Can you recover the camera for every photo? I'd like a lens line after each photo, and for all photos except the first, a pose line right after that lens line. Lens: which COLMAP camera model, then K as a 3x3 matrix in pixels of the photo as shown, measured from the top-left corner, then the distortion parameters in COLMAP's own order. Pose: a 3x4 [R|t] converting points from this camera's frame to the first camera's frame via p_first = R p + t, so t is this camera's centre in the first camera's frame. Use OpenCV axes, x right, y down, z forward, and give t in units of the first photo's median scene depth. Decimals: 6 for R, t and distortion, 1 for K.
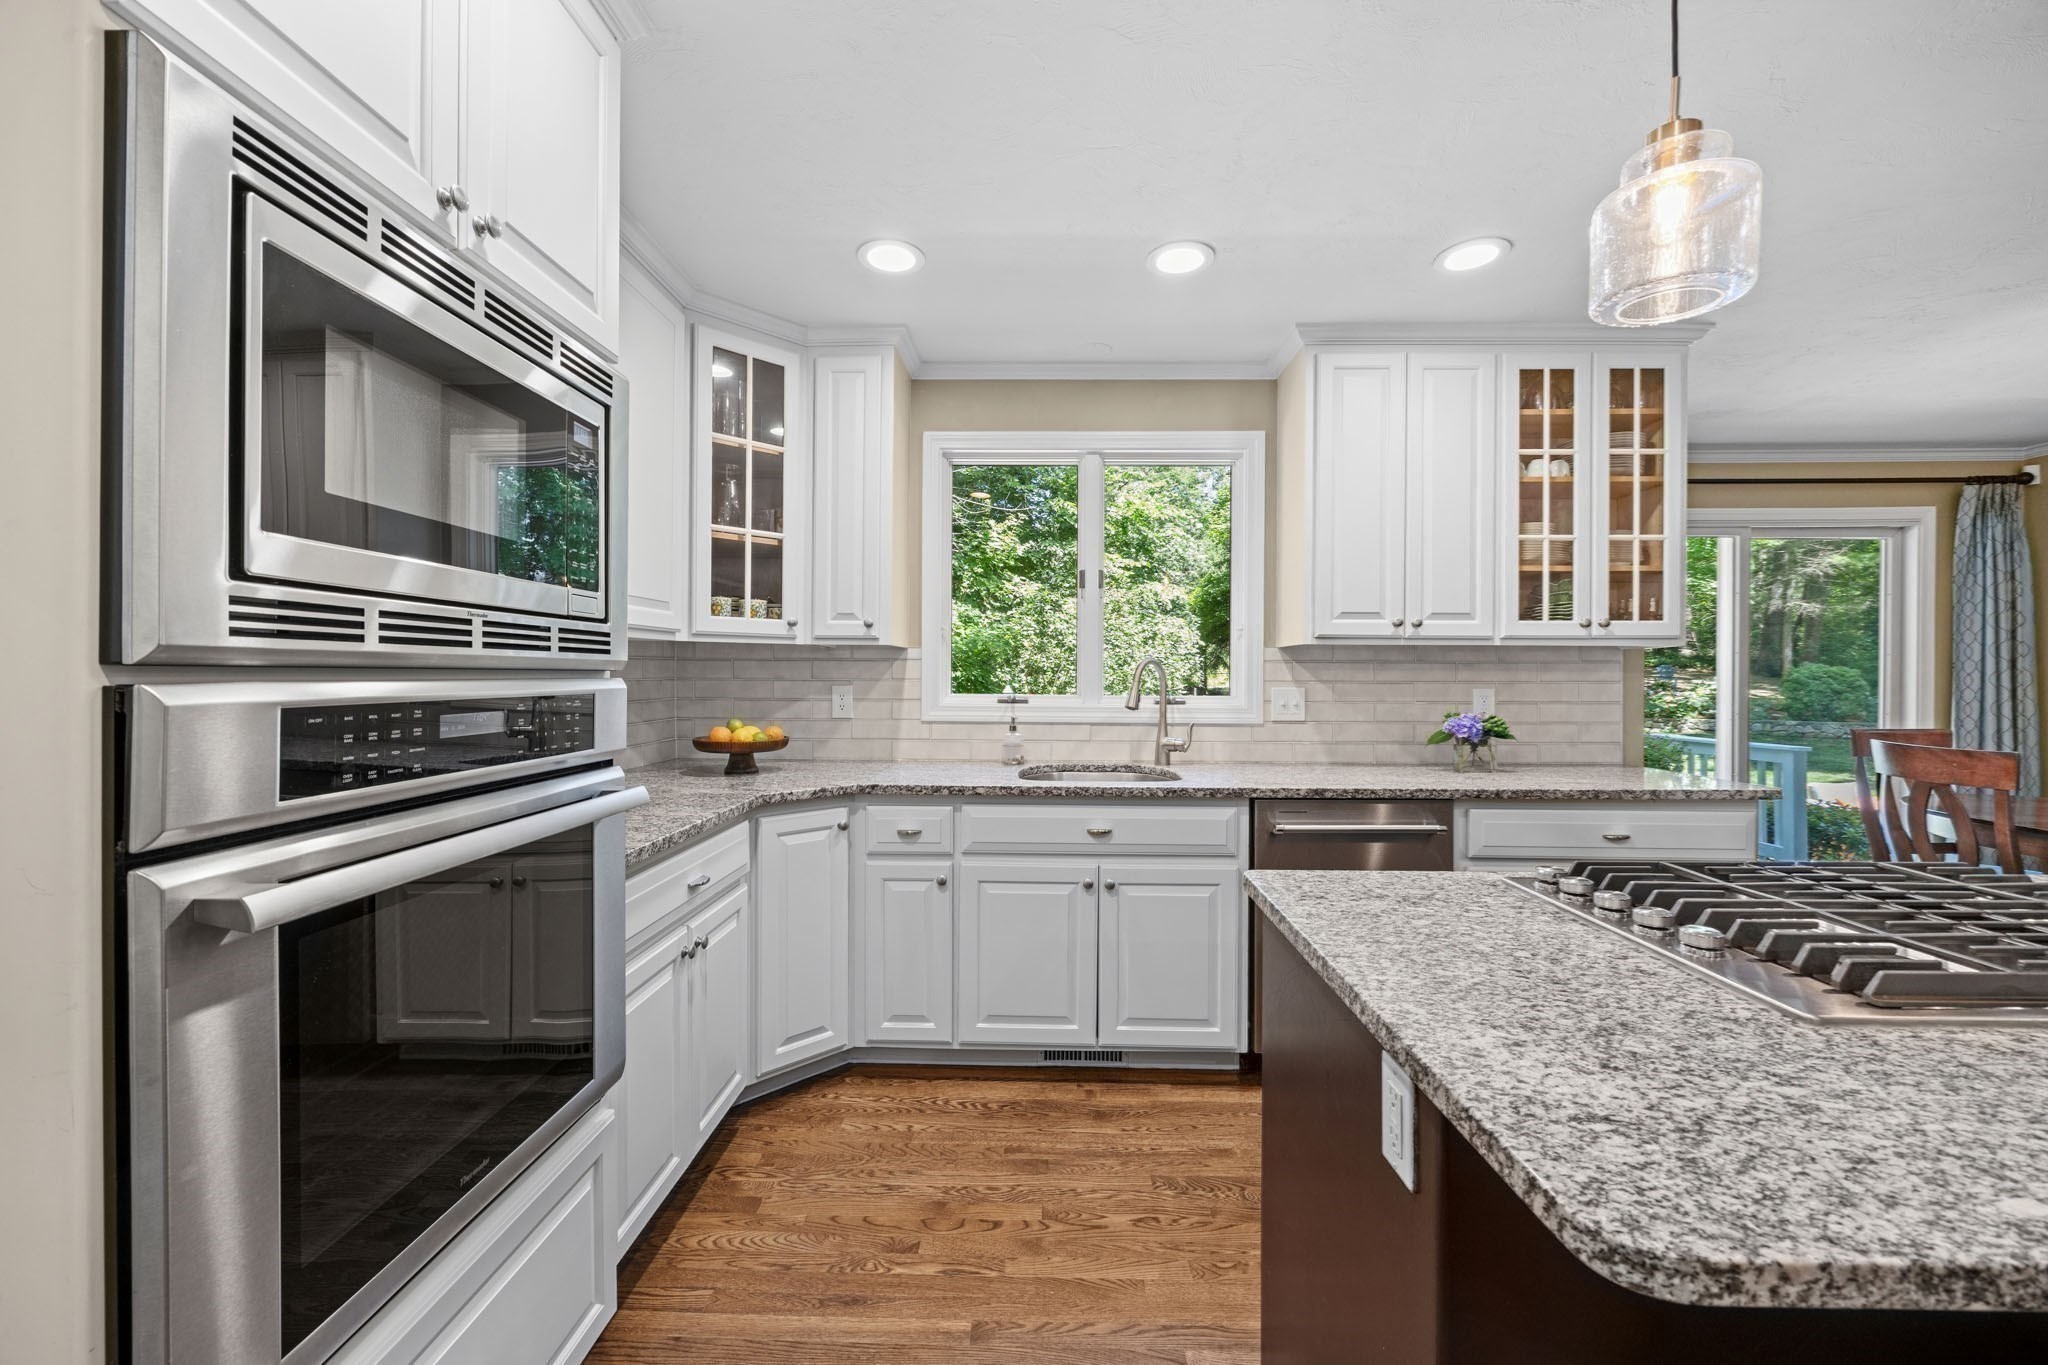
lens RADIAL K [[793.9, 0, 1035.3], [0, 793.9, 678.4], [0, 0, 1]] dist [-0.004424, -0.000116]
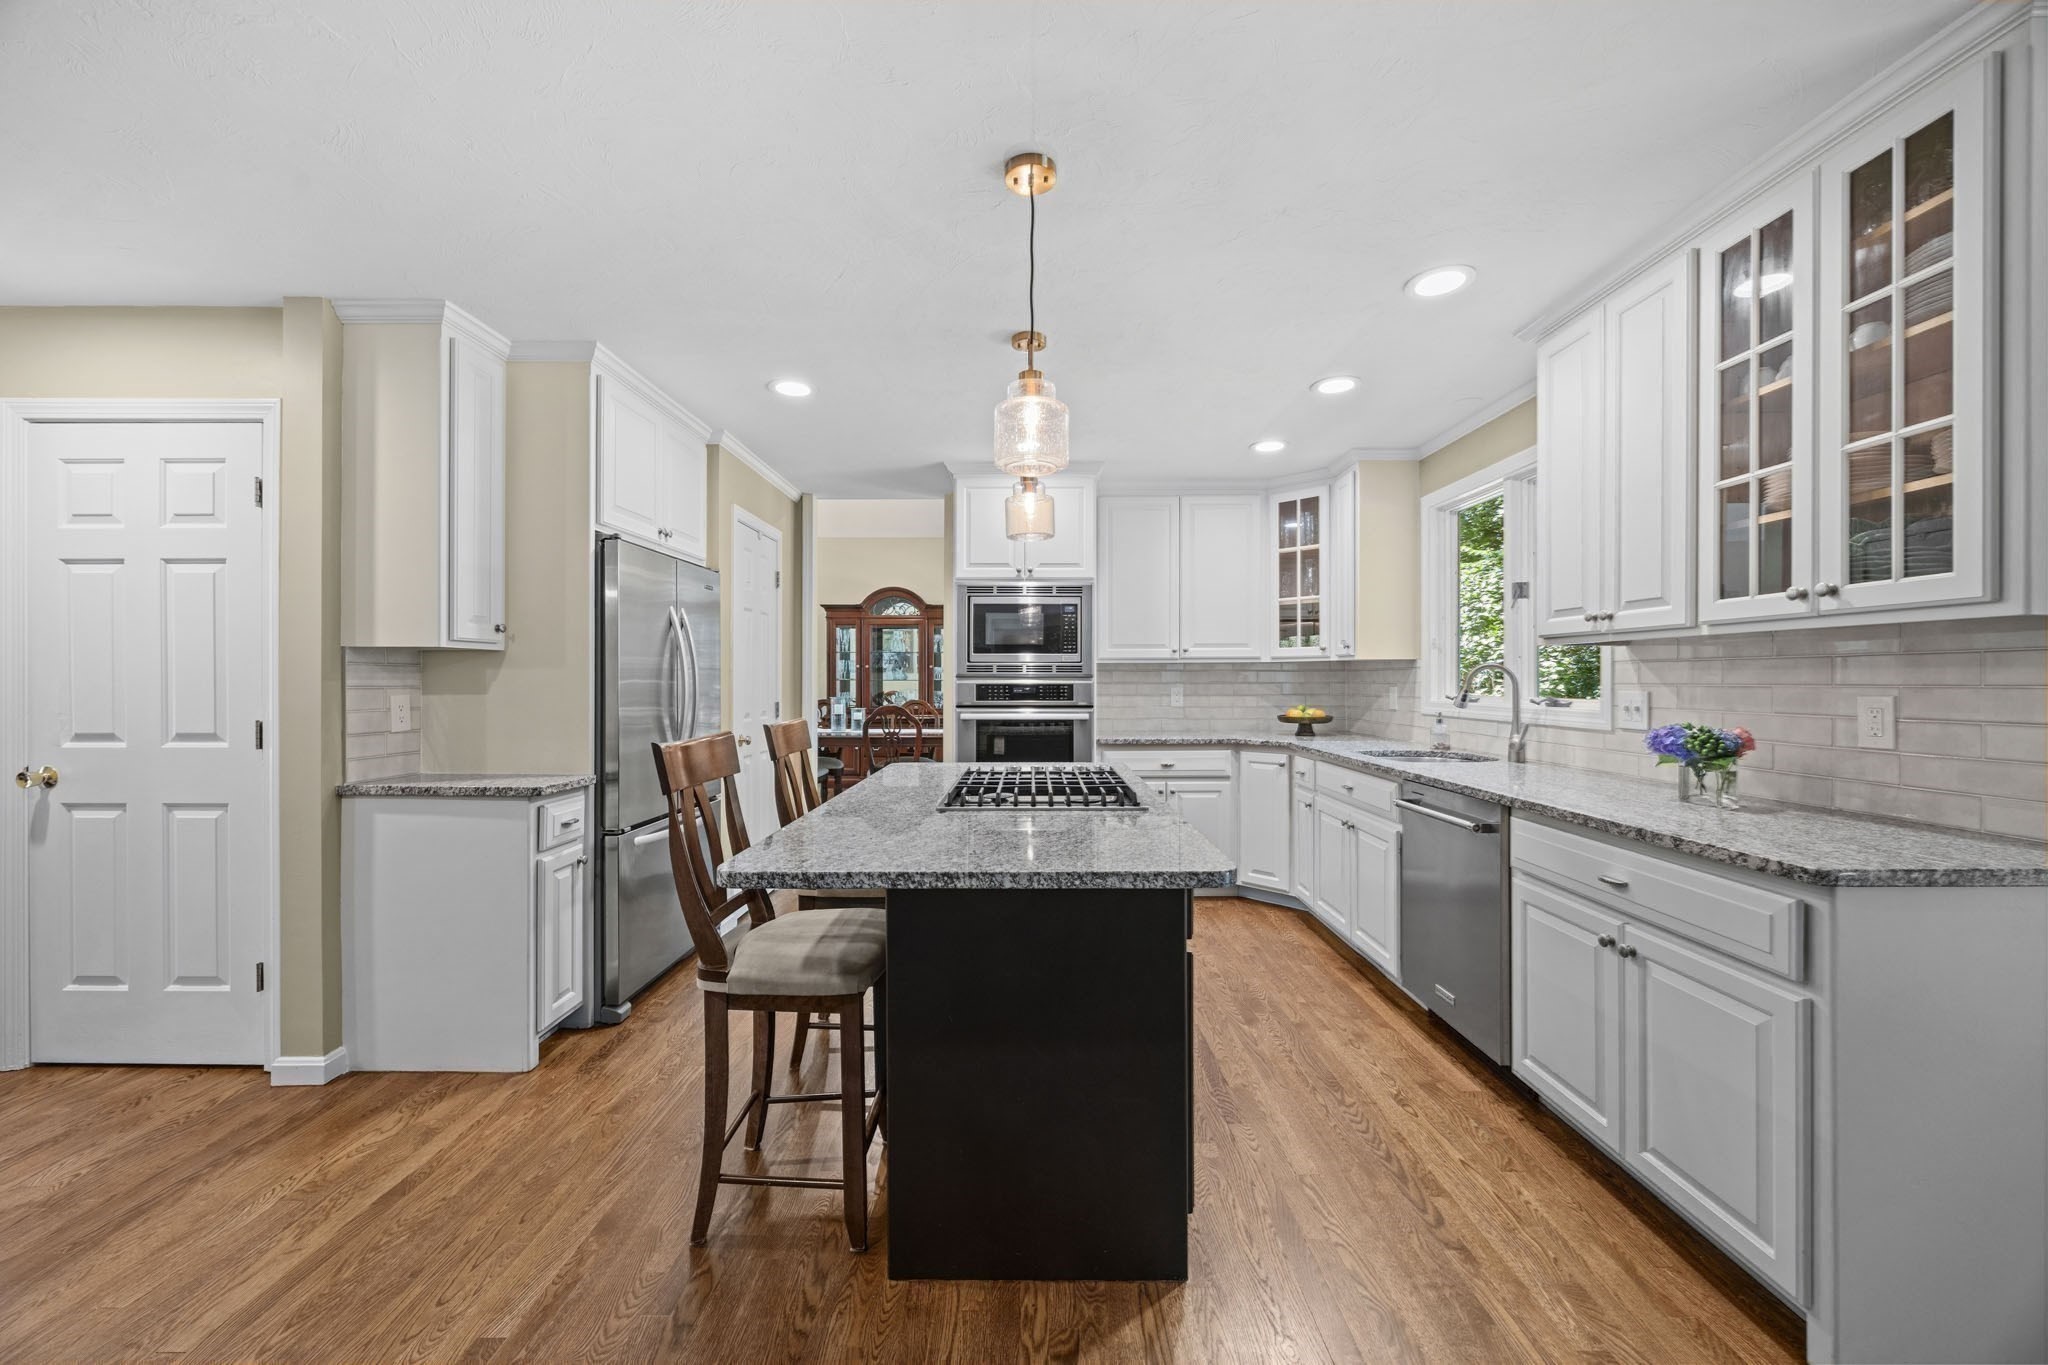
lens RADIAL K [[793.9, 0, 1034.8], [0, 793.9, 678.1], [0, 0, 1]] dist [-0.004424, -0.000116]
pose [[0.023878, -0.006866, -0.999691, 1.320114], [-0.006273, 0.999956, -0.007017, 0.008153], [0.999695, 0.006439, 0.023834, 0.356644]]
